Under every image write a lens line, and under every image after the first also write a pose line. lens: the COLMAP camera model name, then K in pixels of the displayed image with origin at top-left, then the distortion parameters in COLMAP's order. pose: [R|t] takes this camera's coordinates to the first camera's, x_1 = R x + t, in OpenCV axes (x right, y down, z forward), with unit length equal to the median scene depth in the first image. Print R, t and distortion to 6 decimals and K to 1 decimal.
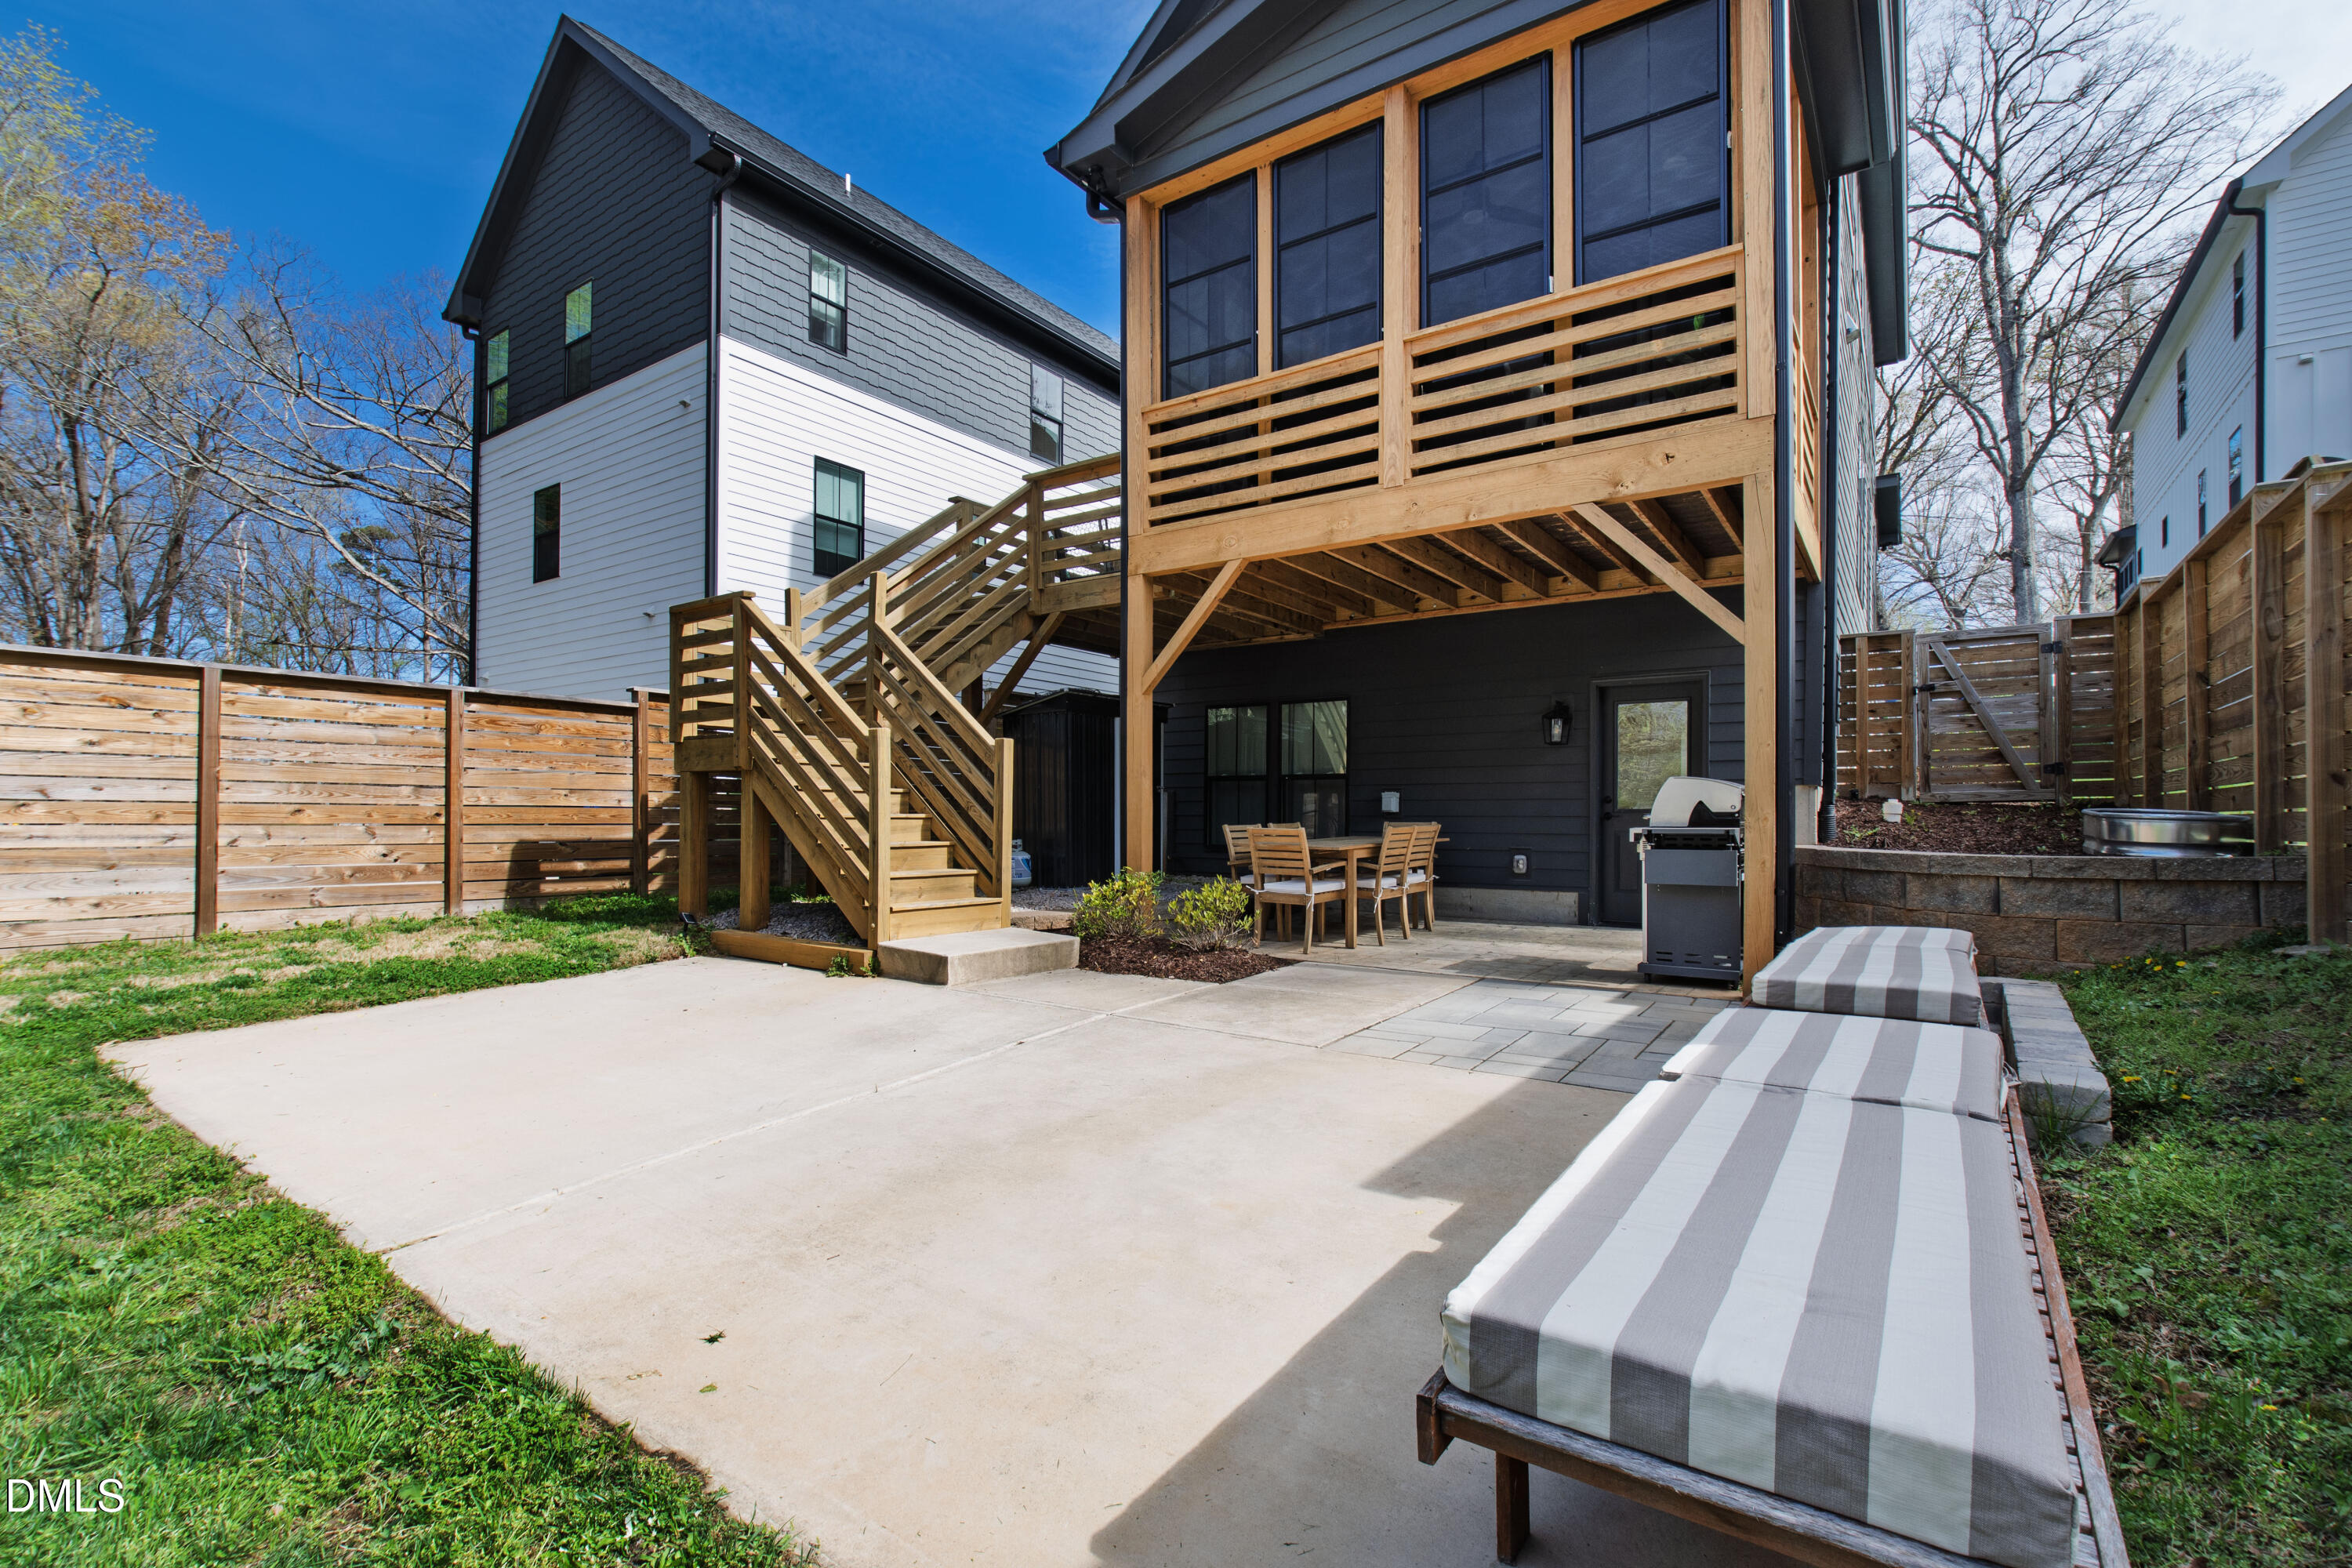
lens RADIAL K [[1033.8, 0, 1178.5], [0, 1033.8, 810.8], [0, 0, 1]] dist [-0.000106, 0.000062]
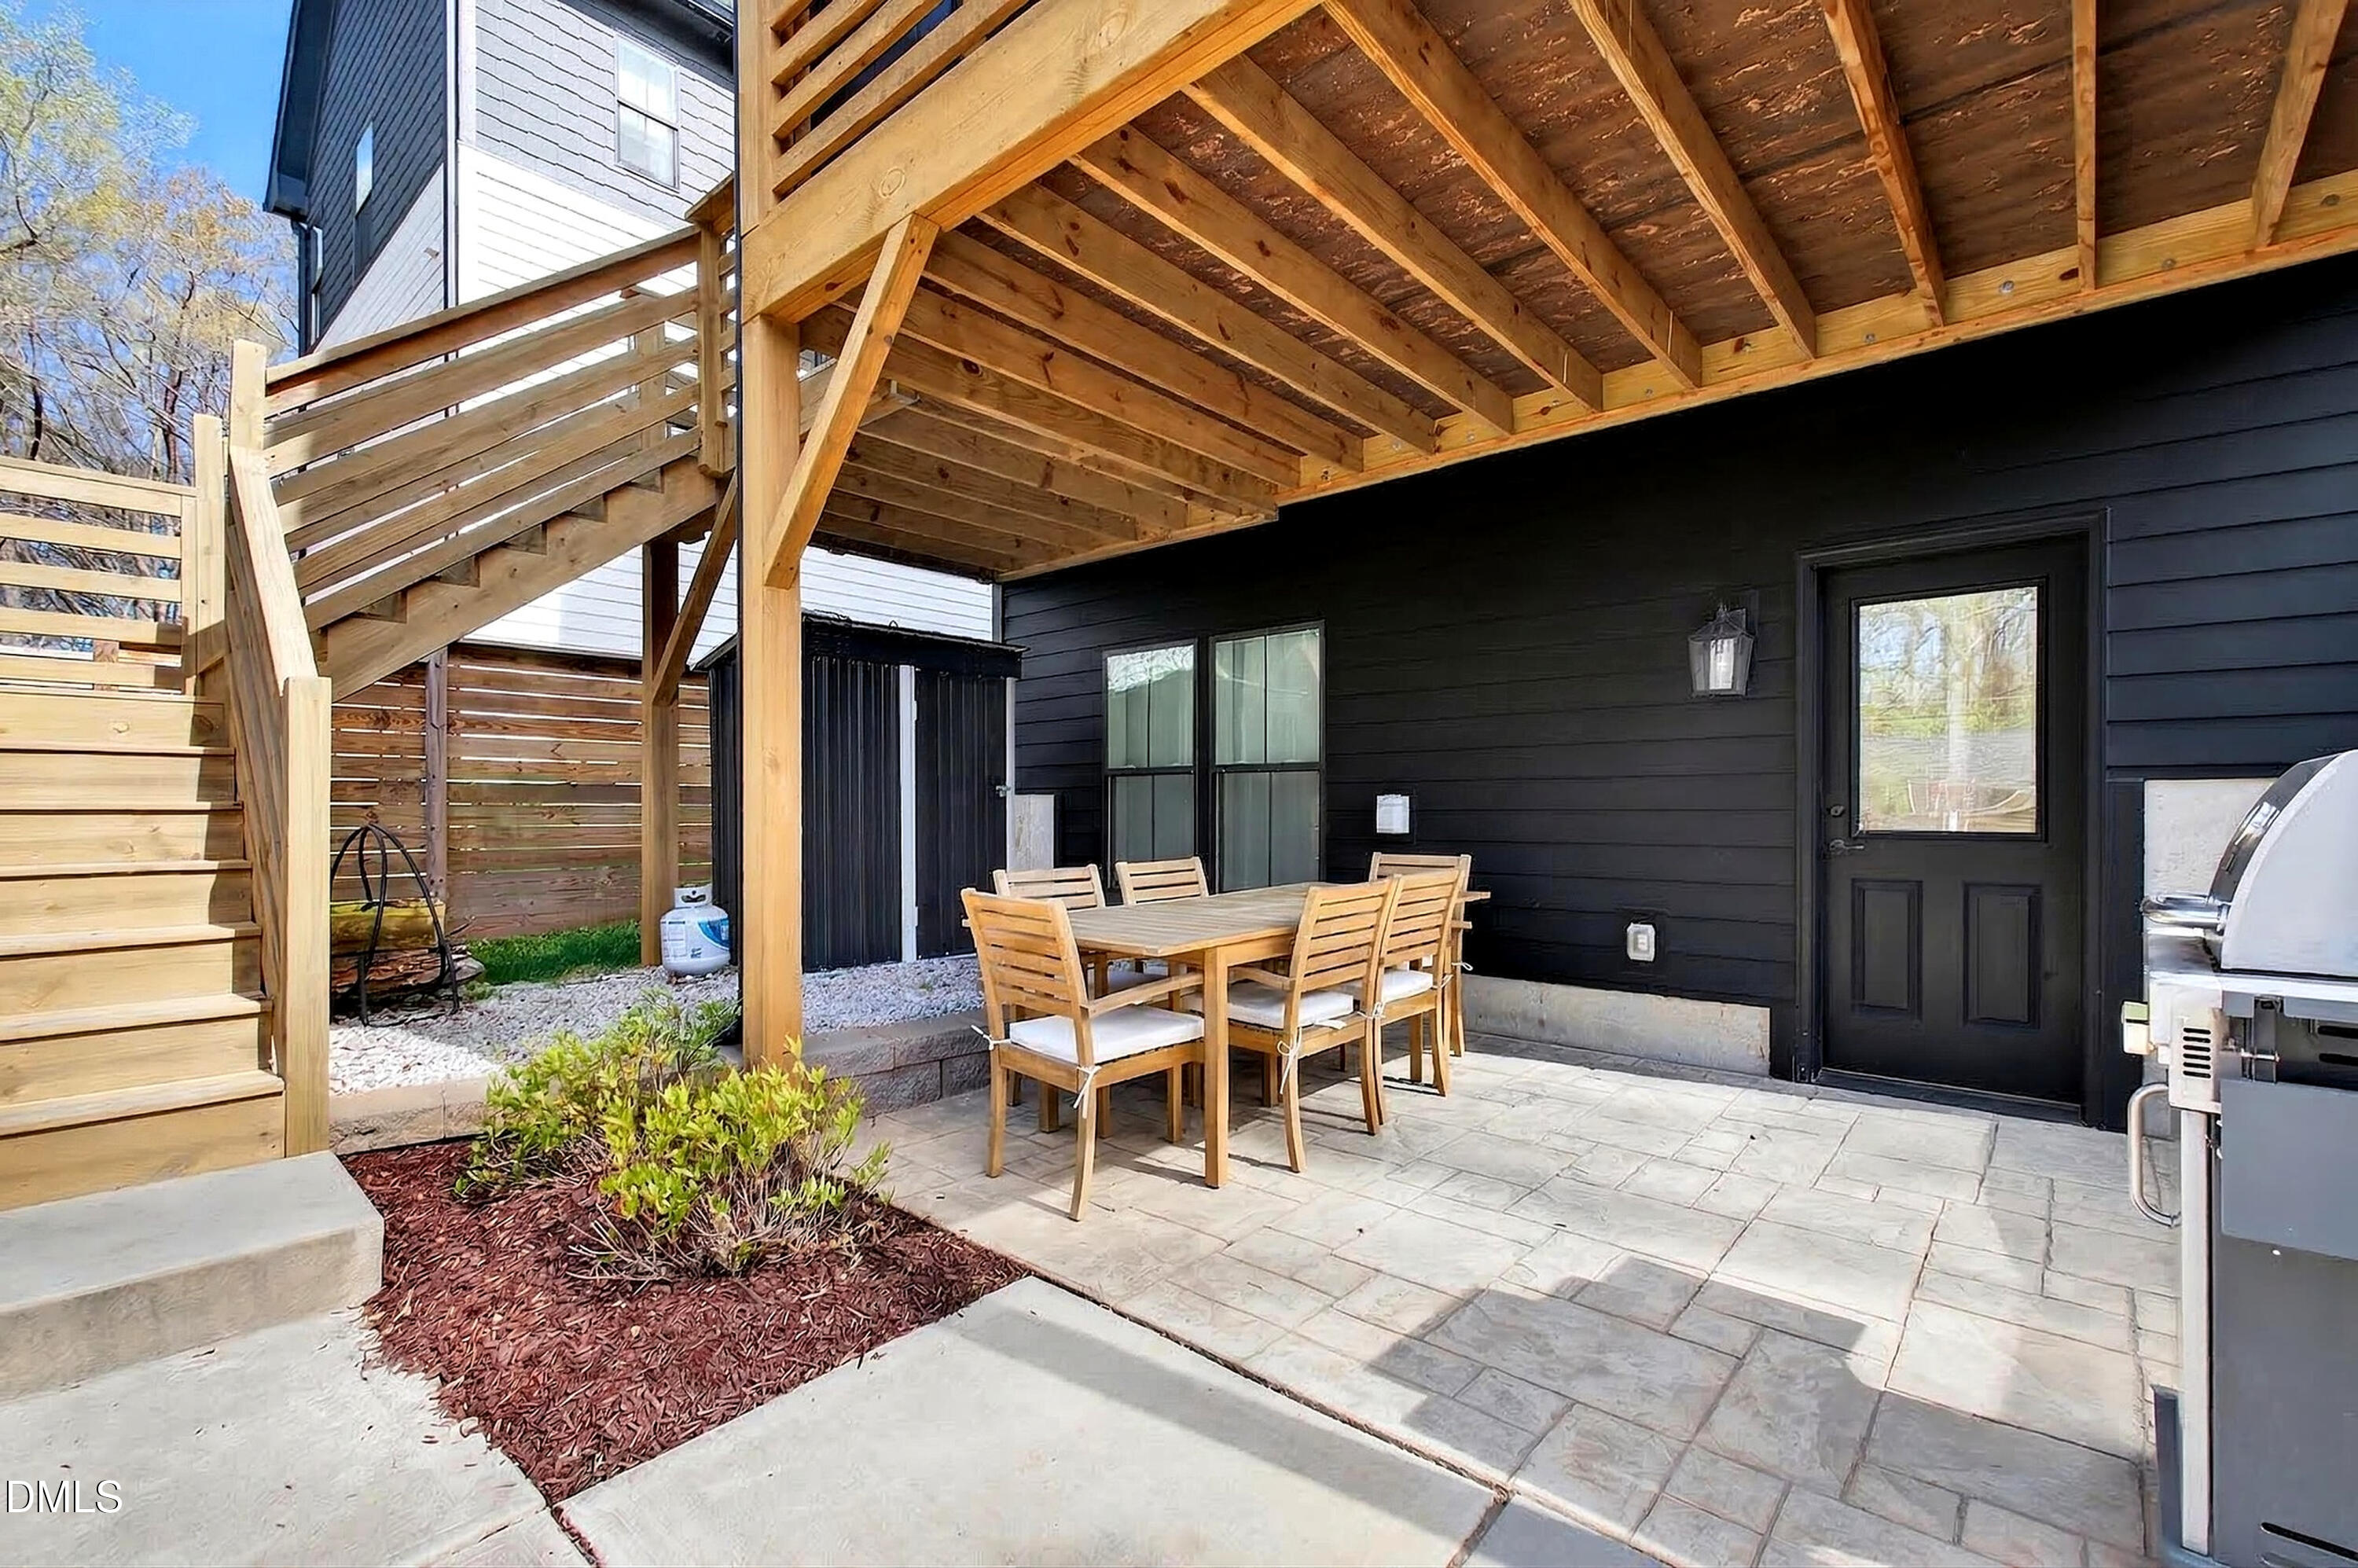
lens RADIAL K [[1036.4, 0, 1181.5], [0, 1036.4, 810.9], [0, 0, 1]] dist [-0.000106, 0.000062]
pose [[0.994909, -0.001801, -0.100758, 0.169881], [0.002512, 0.999973, 0.006929, -0.016246], [0.100742, -0.007147, 0.994887, 0.508603]]
